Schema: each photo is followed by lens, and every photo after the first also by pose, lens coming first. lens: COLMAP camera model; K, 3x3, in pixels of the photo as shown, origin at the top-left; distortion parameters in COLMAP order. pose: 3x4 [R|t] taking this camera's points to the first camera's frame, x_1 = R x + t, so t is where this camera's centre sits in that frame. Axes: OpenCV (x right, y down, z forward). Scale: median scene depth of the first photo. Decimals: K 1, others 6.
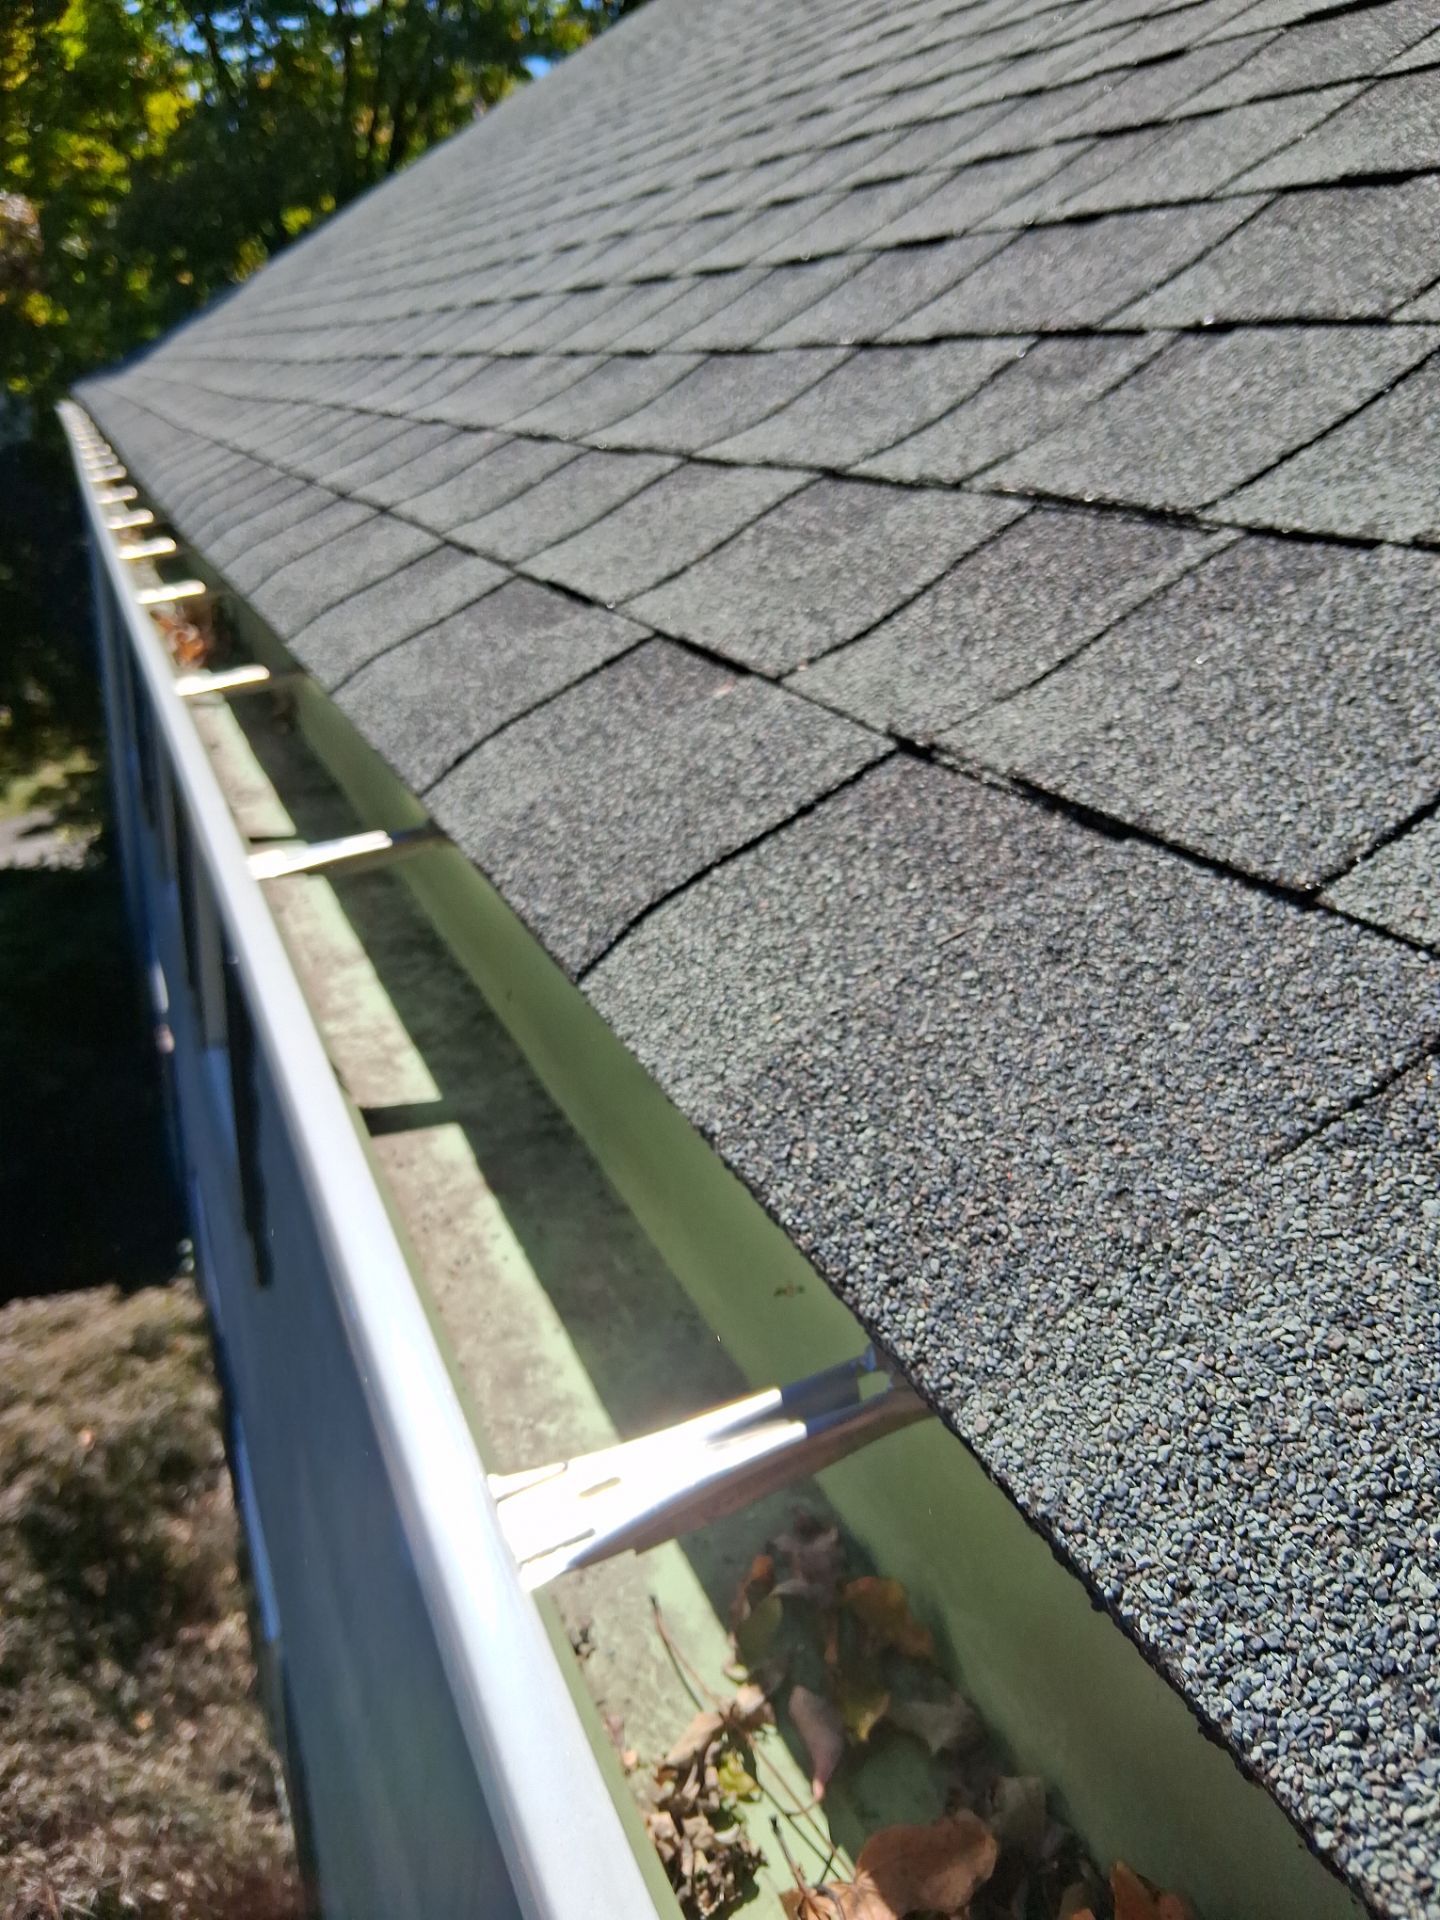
lens RADIAL K [[1527.5, 0, 746.6], [0, 1527.5, 905.5], [0, 0, 1]] dist [-0.007846, -0.046568]
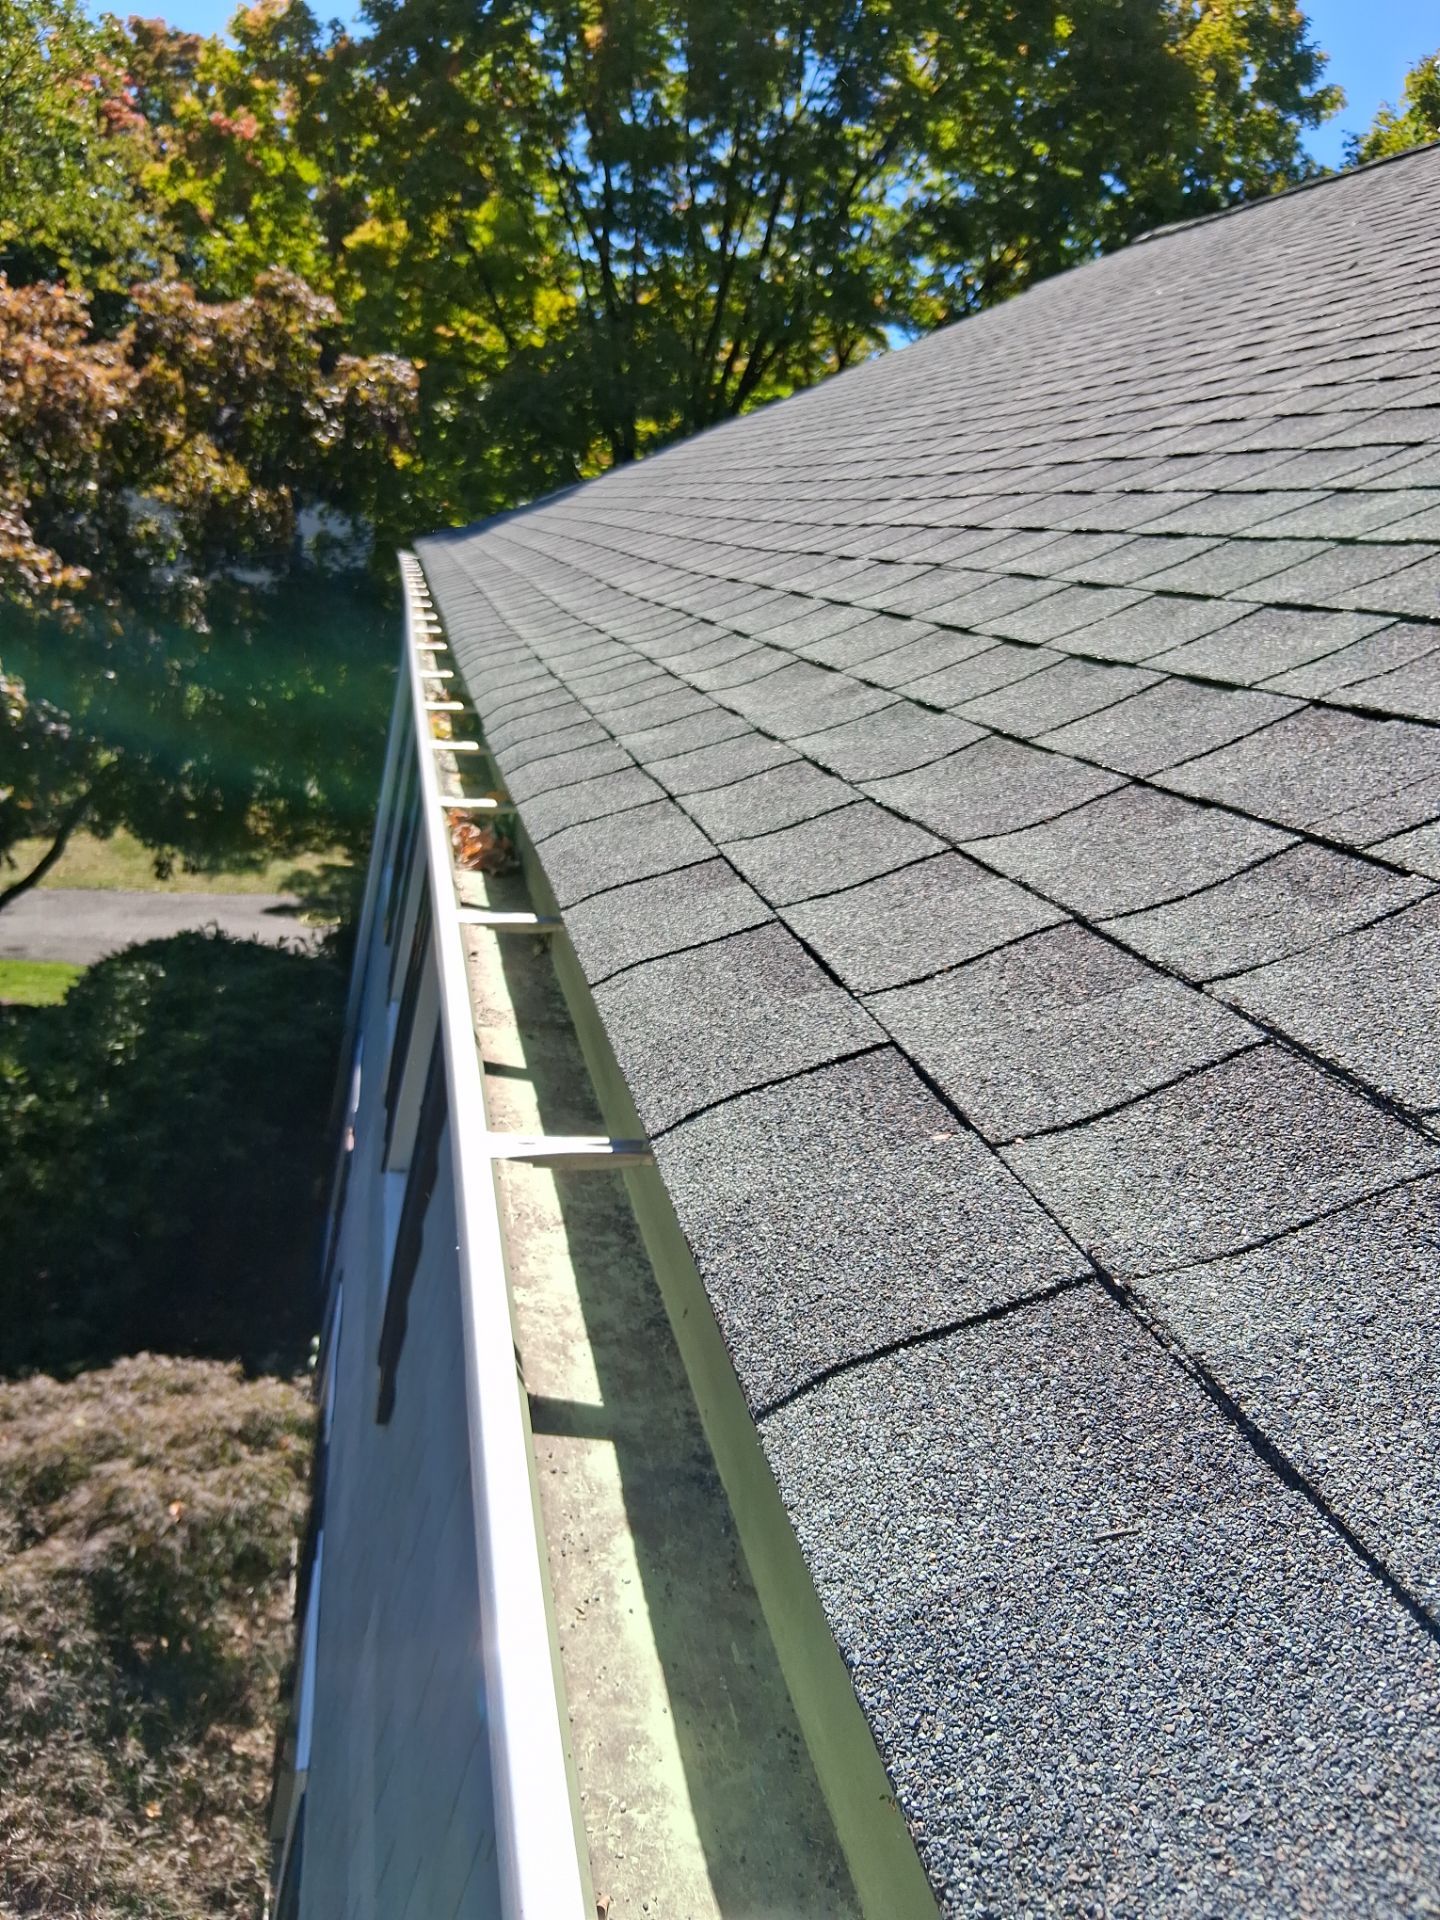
lens RADIAL K [[1496.9, 0, 733.7], [0, 1496.9, 892.9], [0, 0, 1]] dist [0.110074, -0.185443]
pose [[0.968205, 0.199472, -0.150965, -0.025735], [-0.217266, 0.969640, -0.112224, -0.125441], [0.123997, 0.141455, 0.982148, -0.071411]]
